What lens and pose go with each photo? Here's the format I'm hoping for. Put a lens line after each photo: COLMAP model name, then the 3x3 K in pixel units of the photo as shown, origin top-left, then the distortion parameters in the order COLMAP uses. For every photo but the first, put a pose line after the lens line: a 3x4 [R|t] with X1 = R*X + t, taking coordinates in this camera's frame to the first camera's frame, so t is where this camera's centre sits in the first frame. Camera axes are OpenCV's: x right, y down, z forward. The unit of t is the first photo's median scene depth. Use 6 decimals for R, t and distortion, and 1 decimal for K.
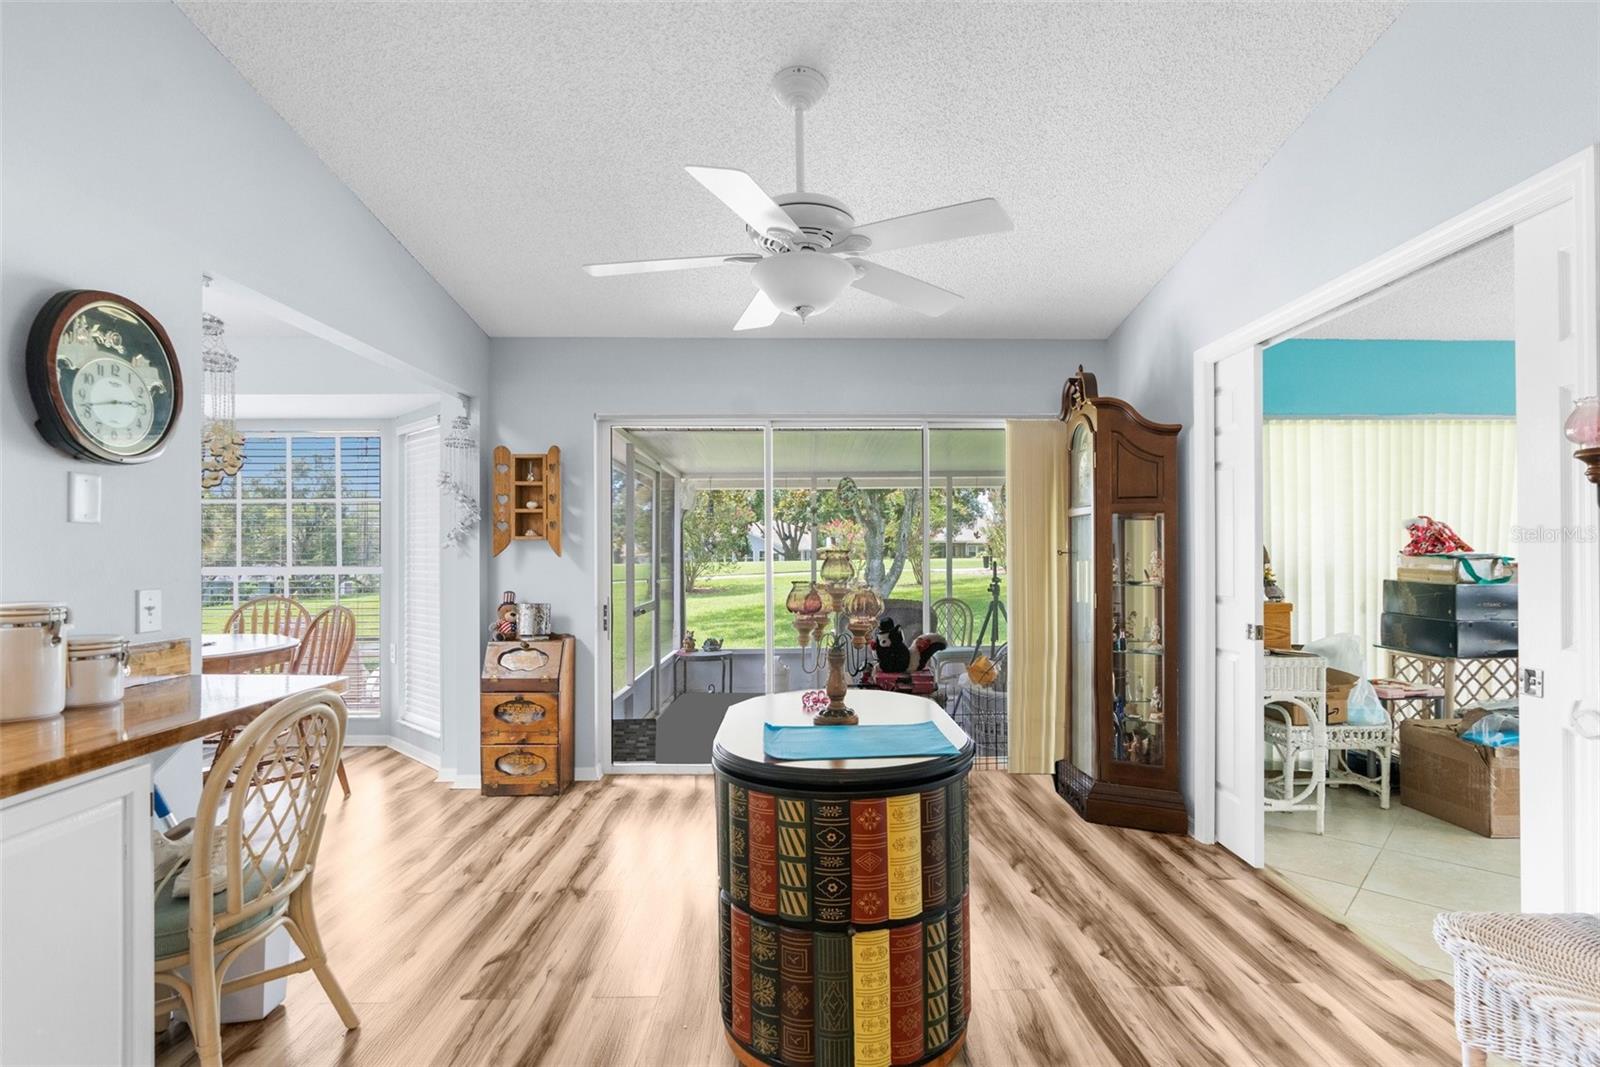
lens RADIAL K [[737.5, 0, 760.9], [0, 737.5, 546.0], [0, 0, 1]] dist [-0.002304, 0.000036]
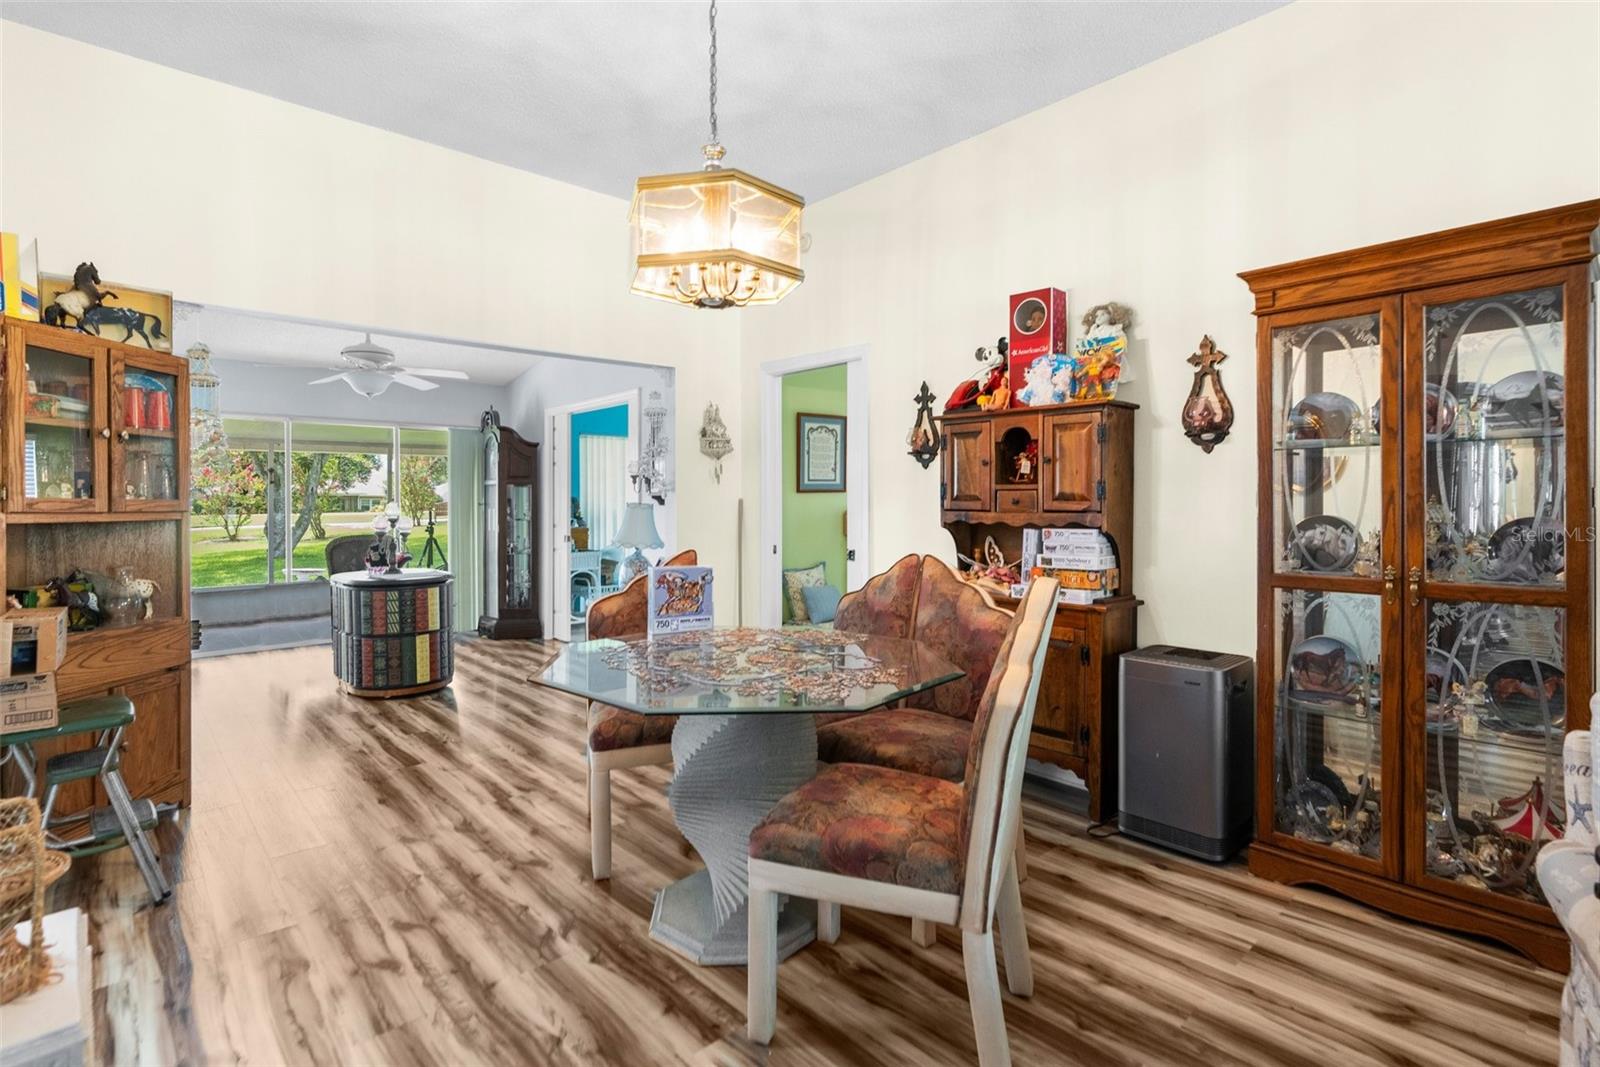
lens RADIAL K [[755.5, 0, 795.6], [0, 755.5, 507.0], [0, 0, 1]] dist [-0.009837, 0.000727]
pose [[0.696045, -0.004264, 0.717986, -0.440214], [-0.003051, 0.999956, 0.008896, -0.003403], [-0.717992, -0.008383, 0.696001, -0.971264]]
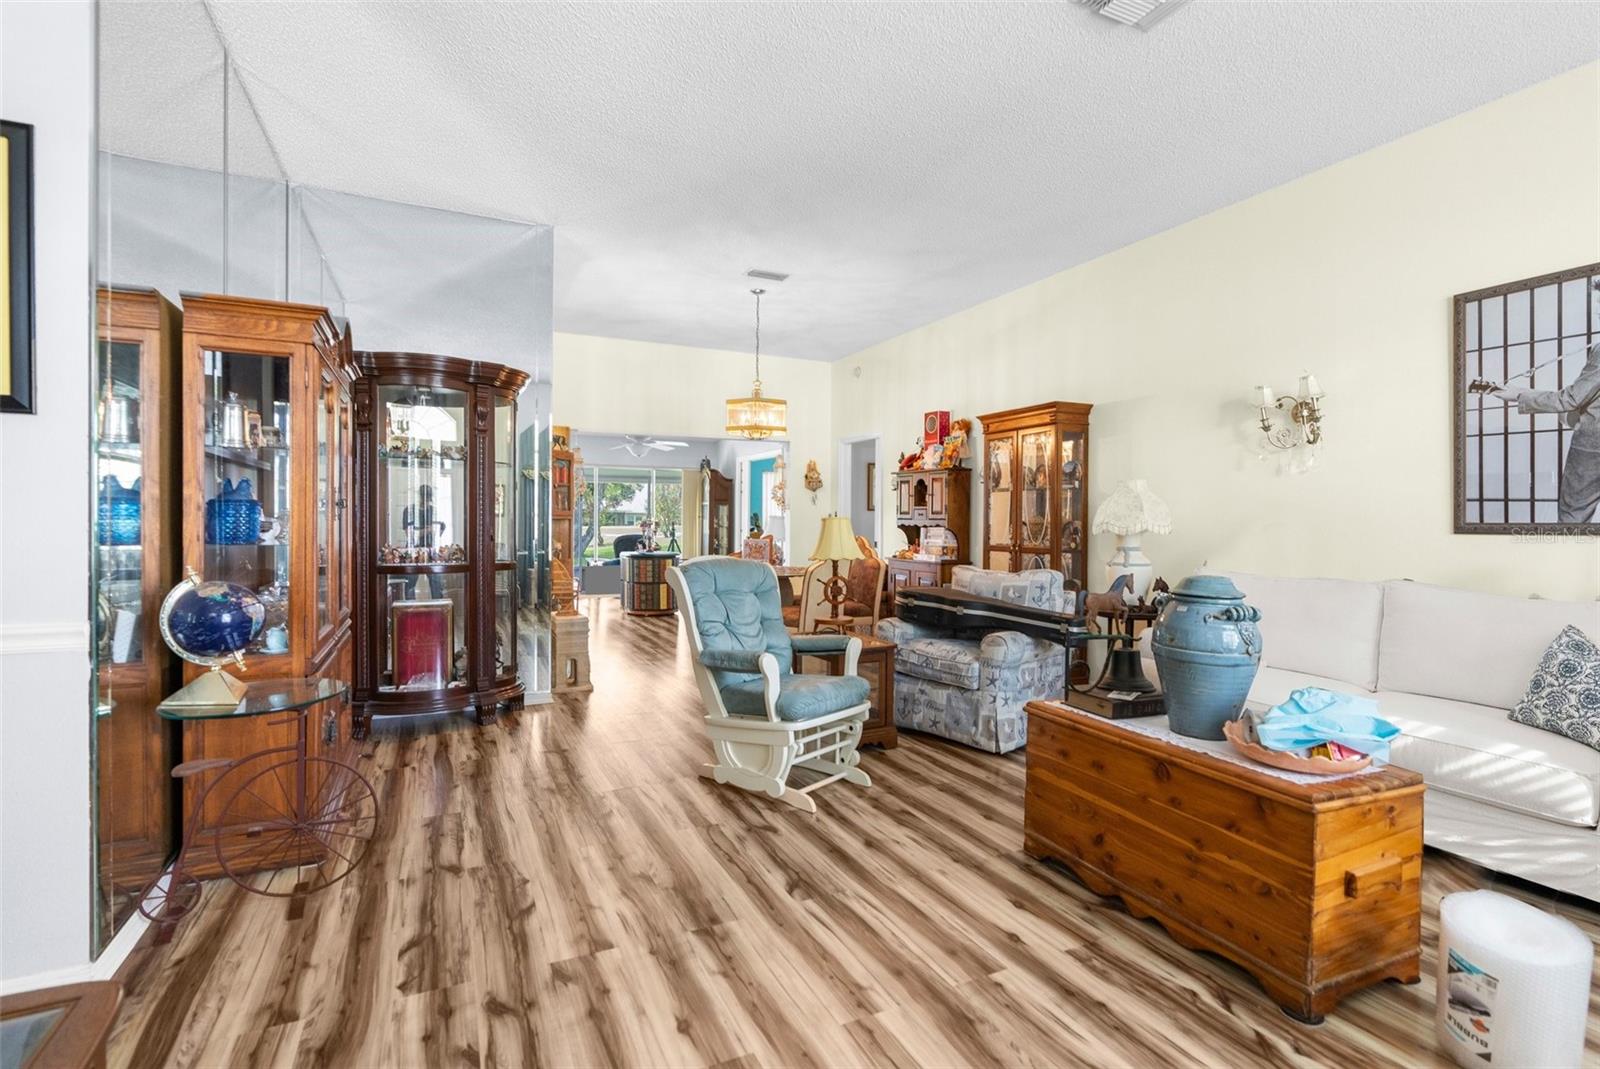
lens RADIAL K [[745.6, 0, 799.2], [0, 745.6, 520.7], [0, 0, 1]] dist [-0.000955, 0.000058]
pose [[0.874841, 0.009023, 0.484326, -0.766873], [-0.012349, 0.999917, 0.003678, 0.008949], [-0.484253, -0.009199, 0.874880, -2.007024]]
